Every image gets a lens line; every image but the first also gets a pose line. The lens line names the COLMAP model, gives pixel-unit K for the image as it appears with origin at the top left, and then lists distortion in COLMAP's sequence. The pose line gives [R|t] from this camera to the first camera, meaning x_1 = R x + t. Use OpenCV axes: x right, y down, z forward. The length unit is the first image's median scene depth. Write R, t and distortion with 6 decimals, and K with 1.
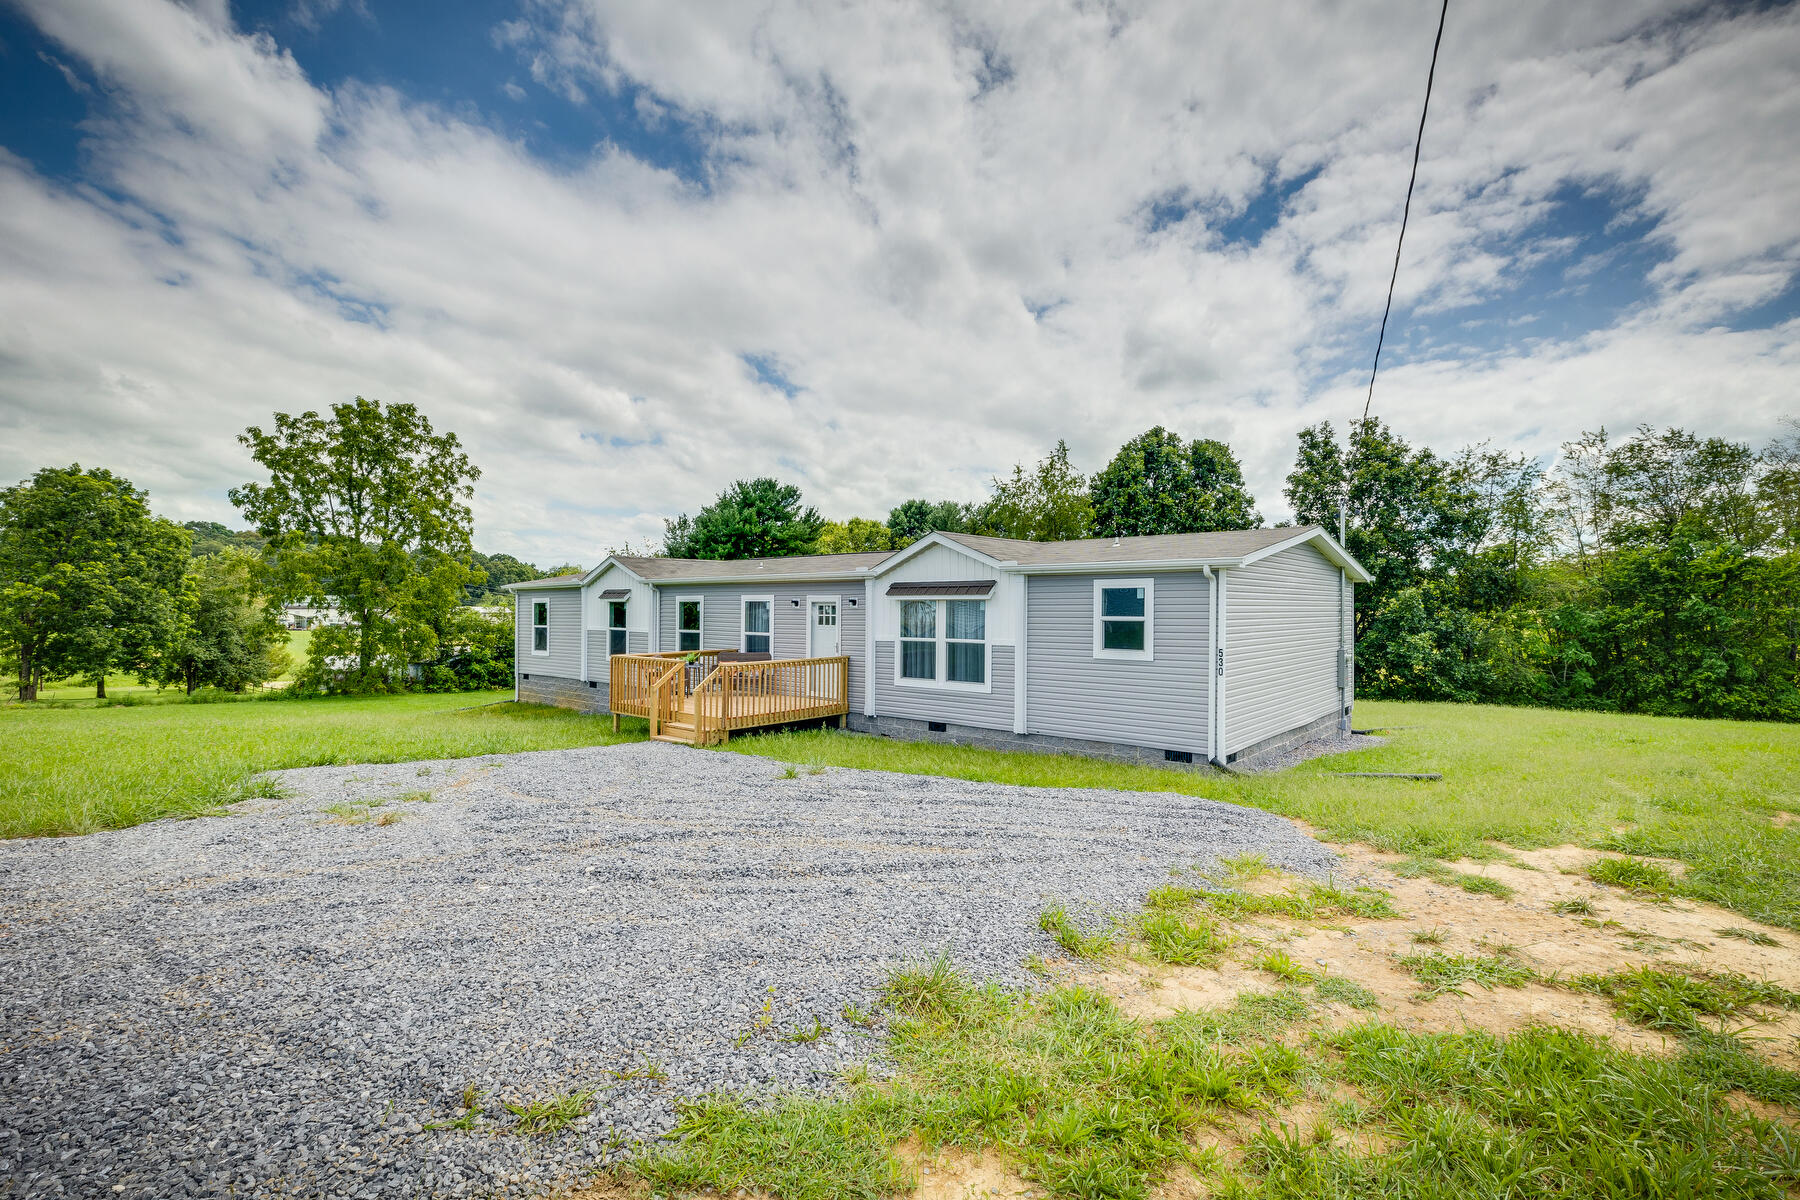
lens RADIAL K [[813.8, 0, 897.7], [0, 813.8, 601.2], [0, 0, 1]] dist [0.004883, 0.001298]
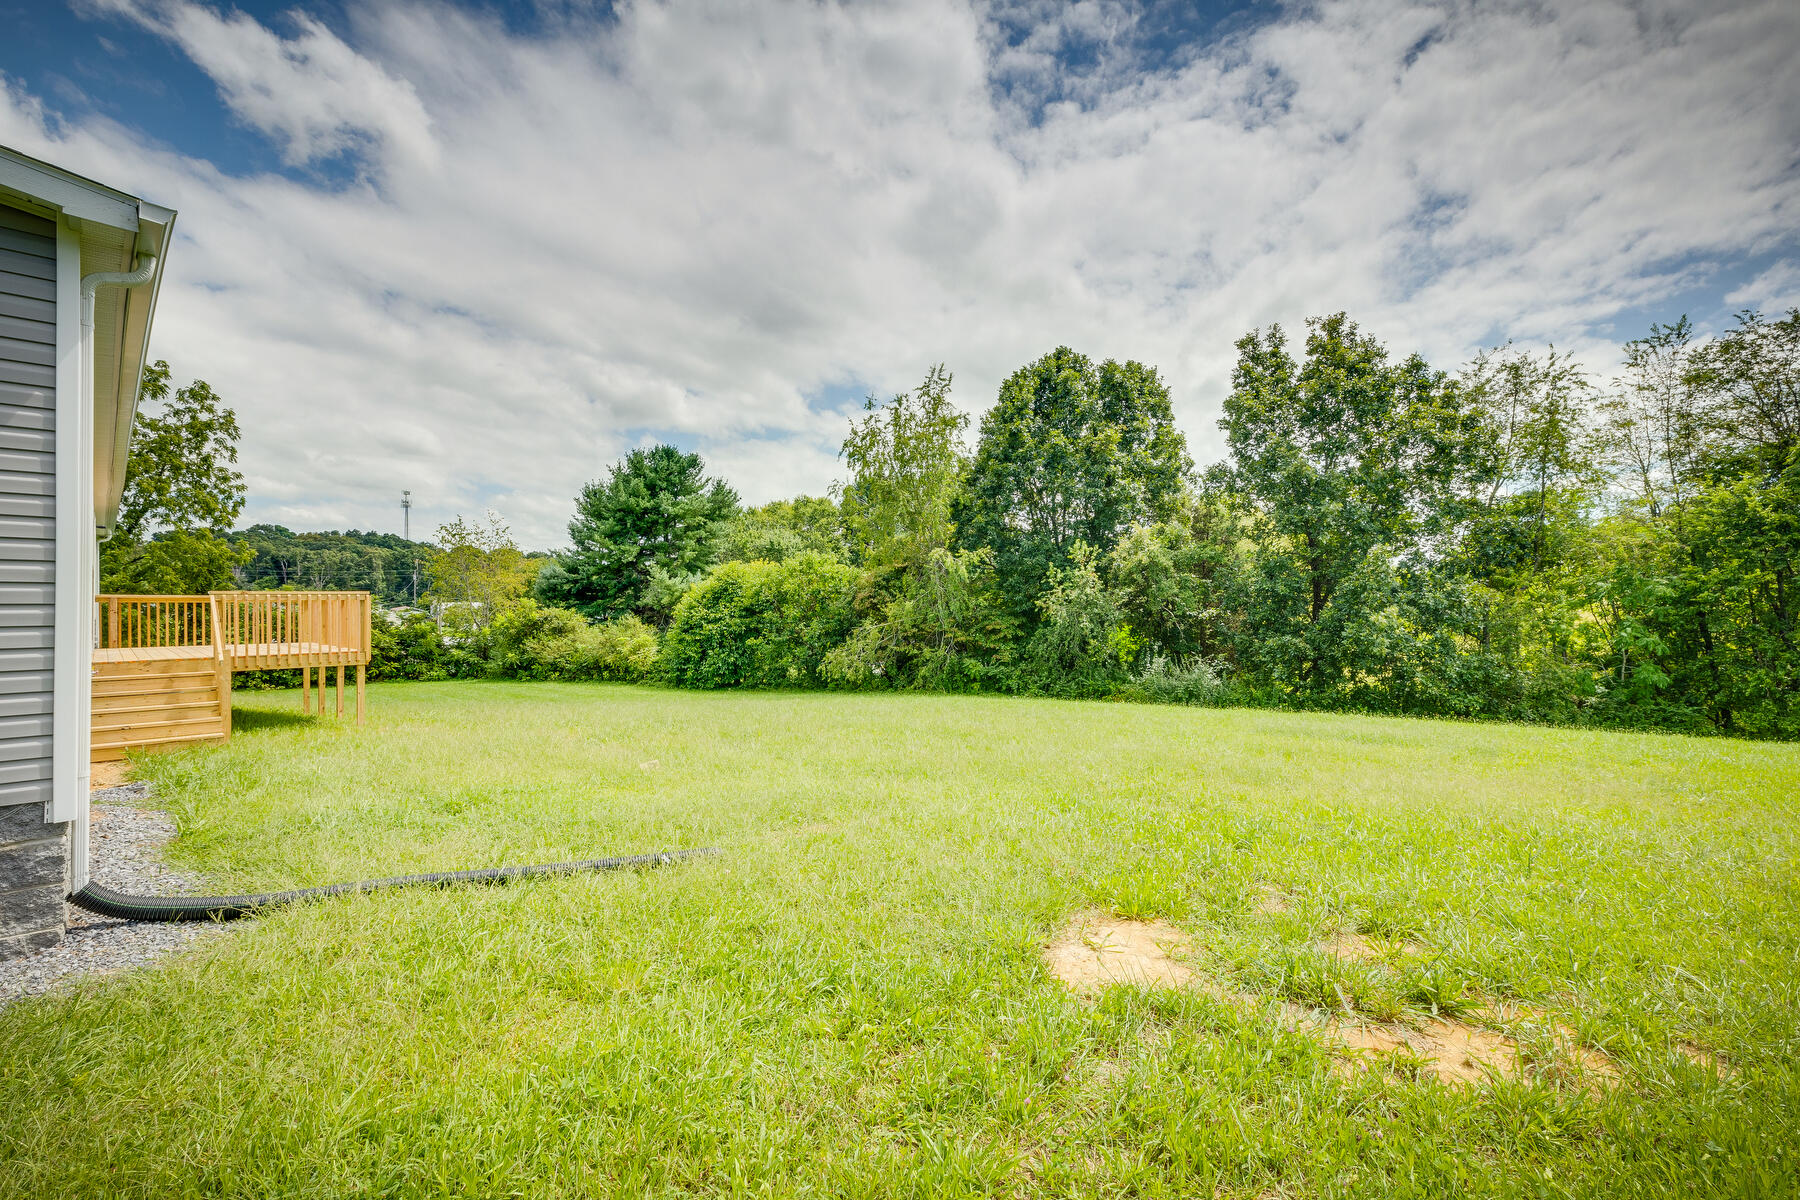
lens RADIAL K [[813.8, 0, 901.7], [0, 813.8, 604.3], [0, 0, 1]] dist [0.004883, 0.001298]
pose [[0.996607, -0.007308, -0.081987, 0.250872], [0.007783, 0.999955, 0.005476, 0.024080], [0.081943, -0.006095, 0.996618, 0.243011]]
